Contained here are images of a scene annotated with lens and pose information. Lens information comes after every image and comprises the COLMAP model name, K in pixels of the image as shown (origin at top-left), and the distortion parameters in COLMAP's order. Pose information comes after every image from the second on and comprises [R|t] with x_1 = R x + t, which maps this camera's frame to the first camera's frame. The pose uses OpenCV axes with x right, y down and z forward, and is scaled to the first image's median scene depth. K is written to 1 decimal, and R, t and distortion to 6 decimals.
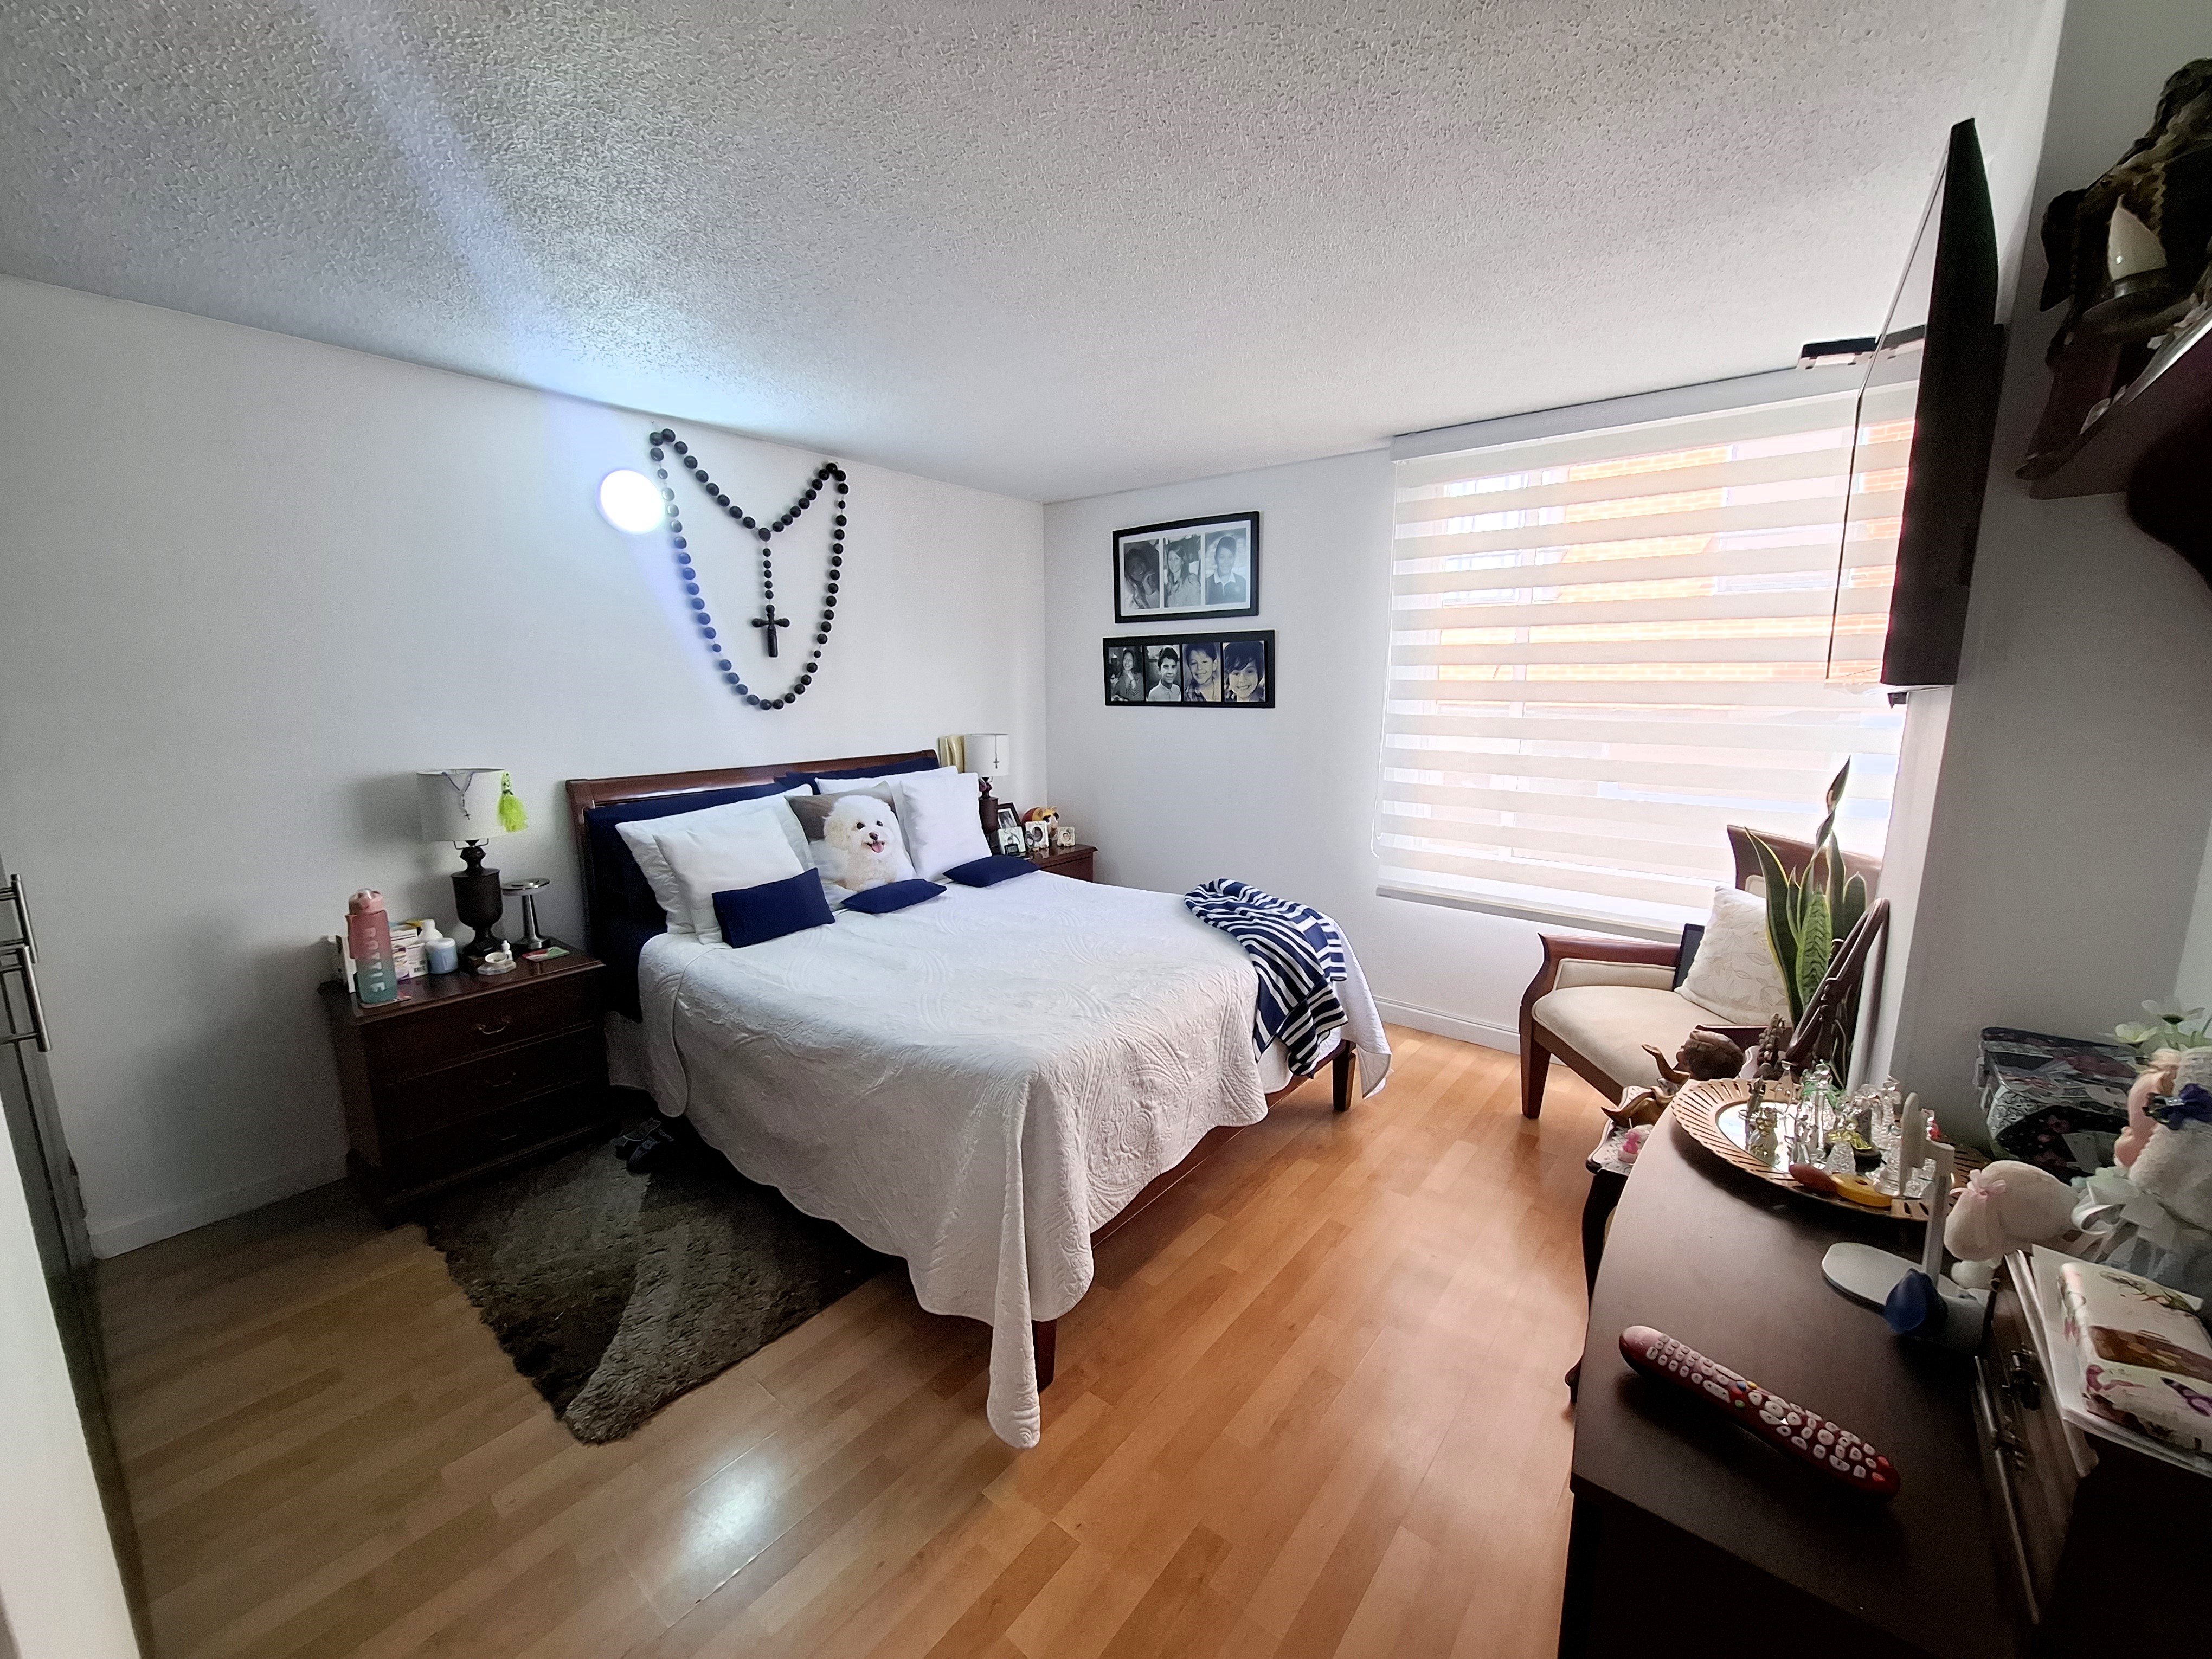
lens RADIAL K [[874.4, 0, 1119.9], [0, 874.4, 828.9], [0, 0, 1]] dist [-0.008671, 0.003365]
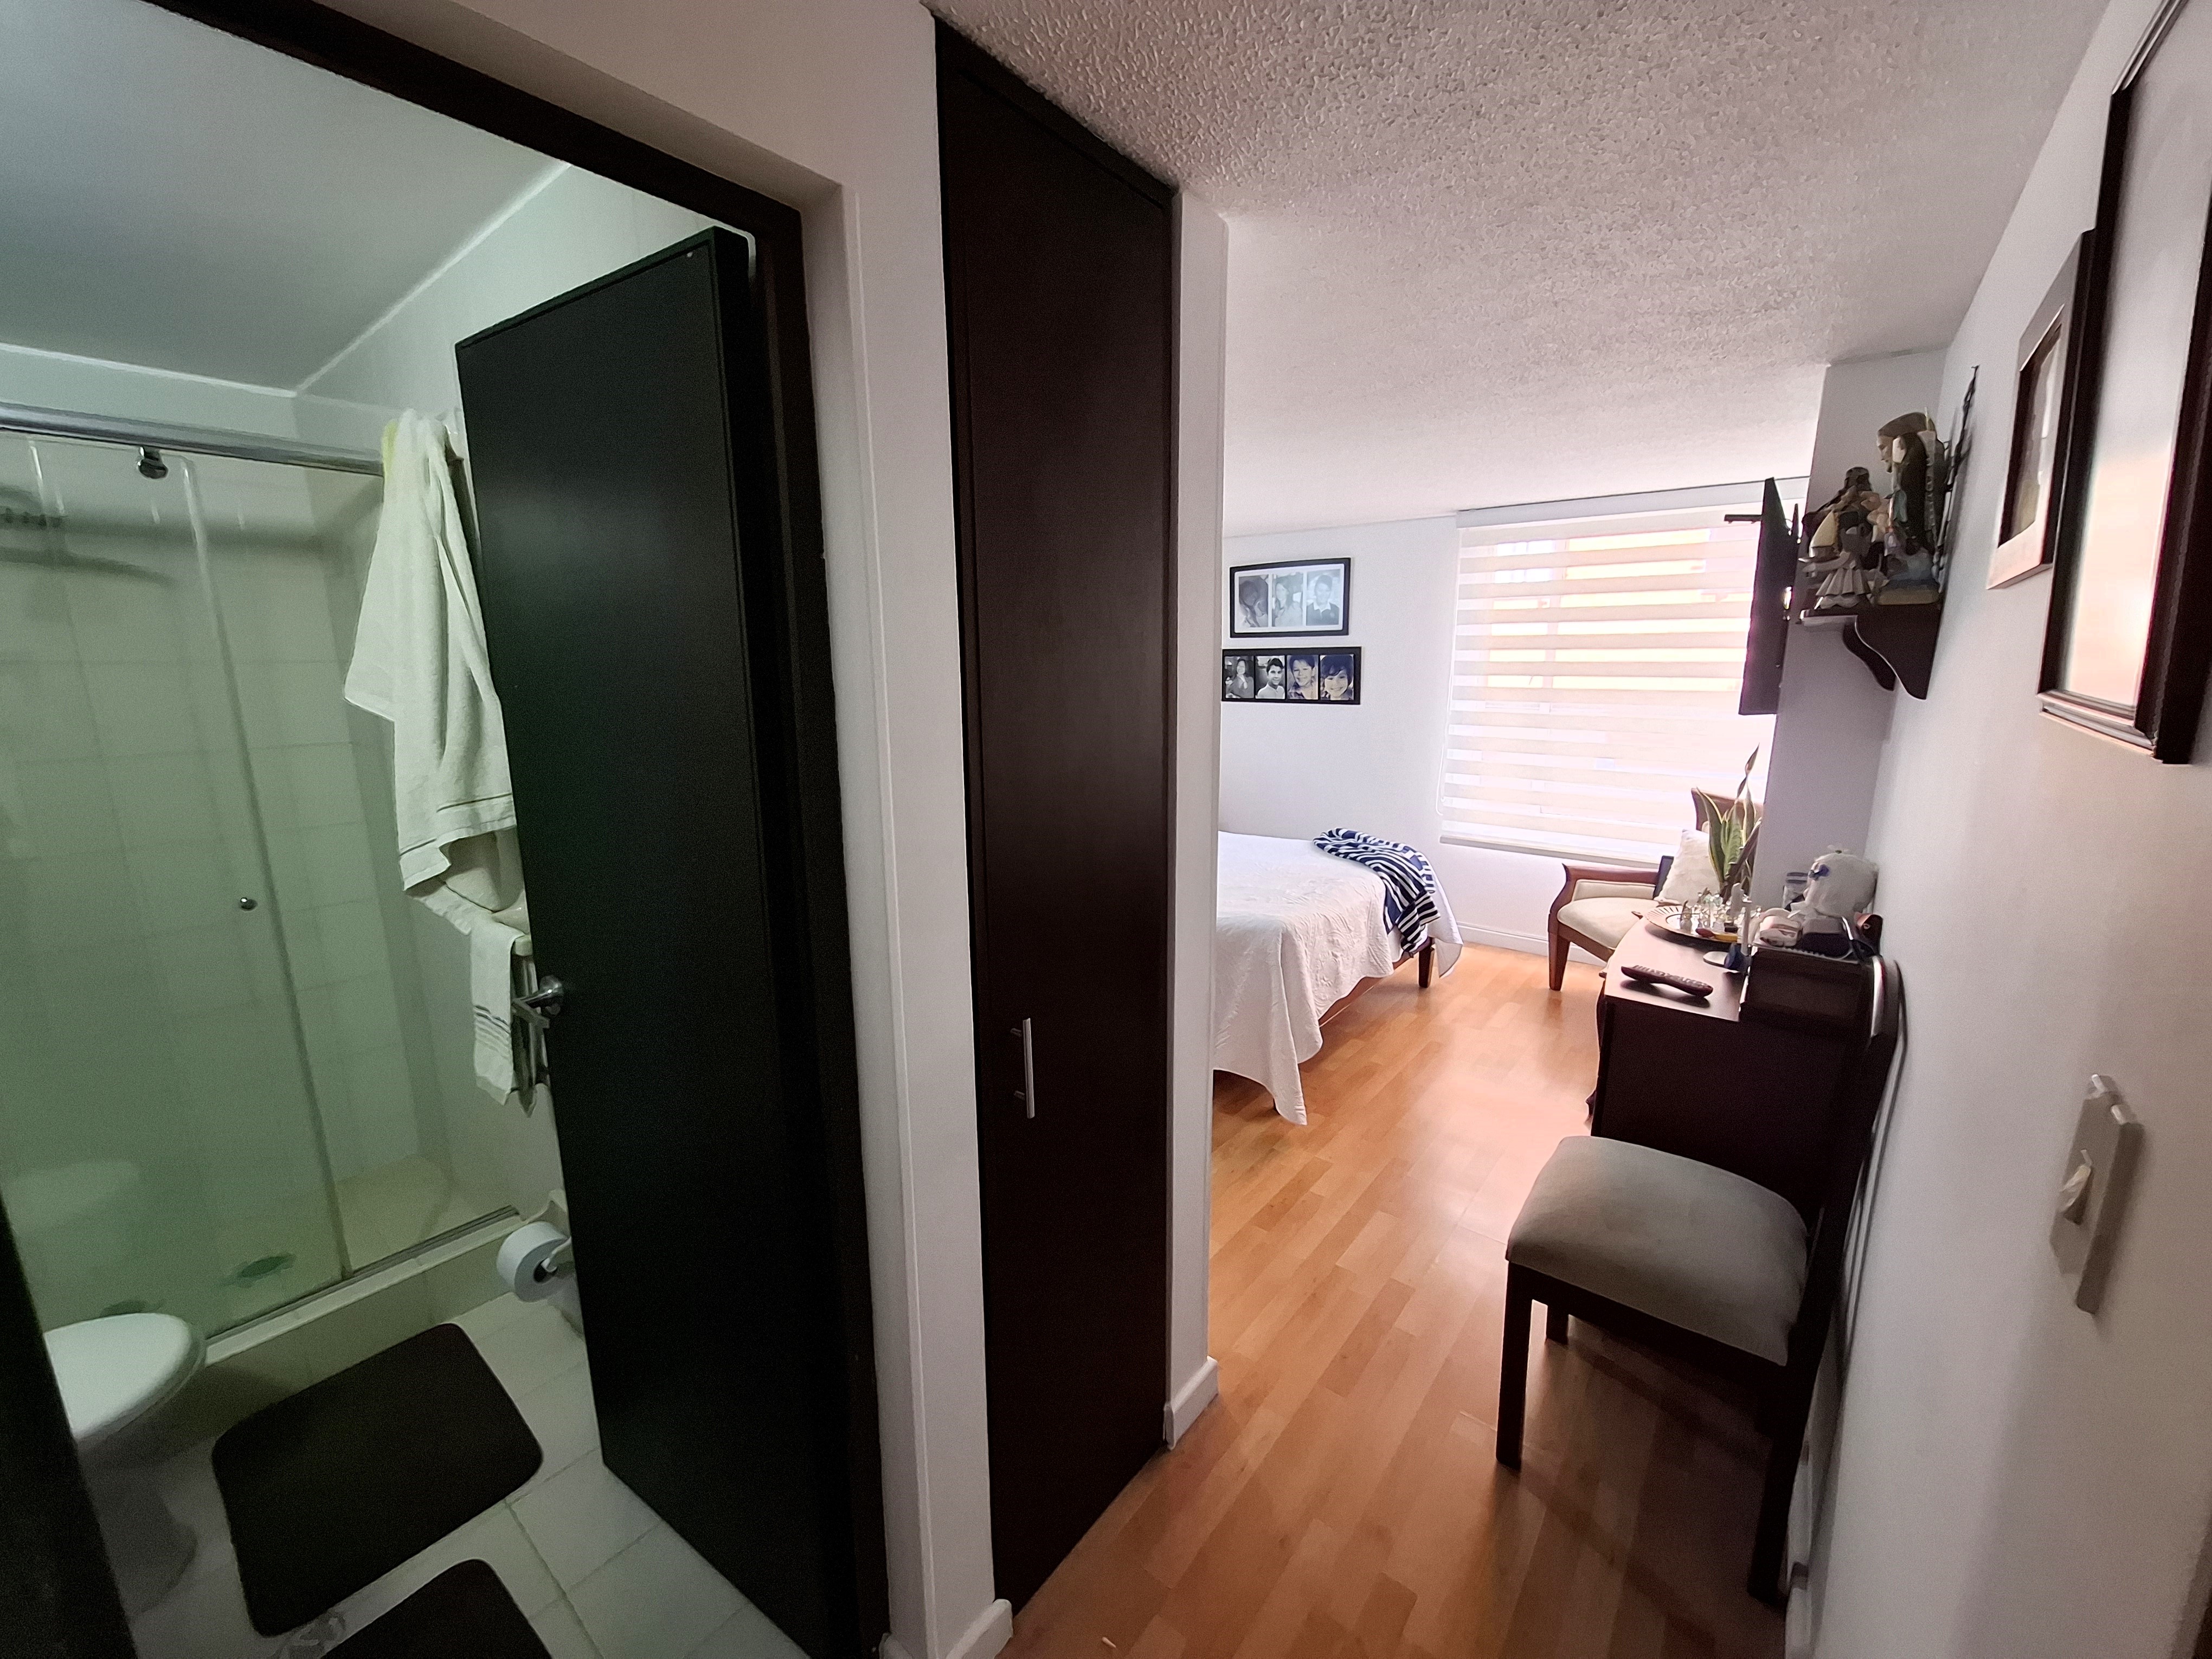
lens RADIAL K [[874.4, 0, 1122.5], [0, 874.4, 829.3], [0, 0, 1]] dist [-0.008671, 0.003365]
pose [[0.999949, -0.004298, 0.009117, -0.256973], [0.004077, 0.999701, 0.024100, 0.023702], [-0.009218, -0.024061, 0.999668, -0.432156]]
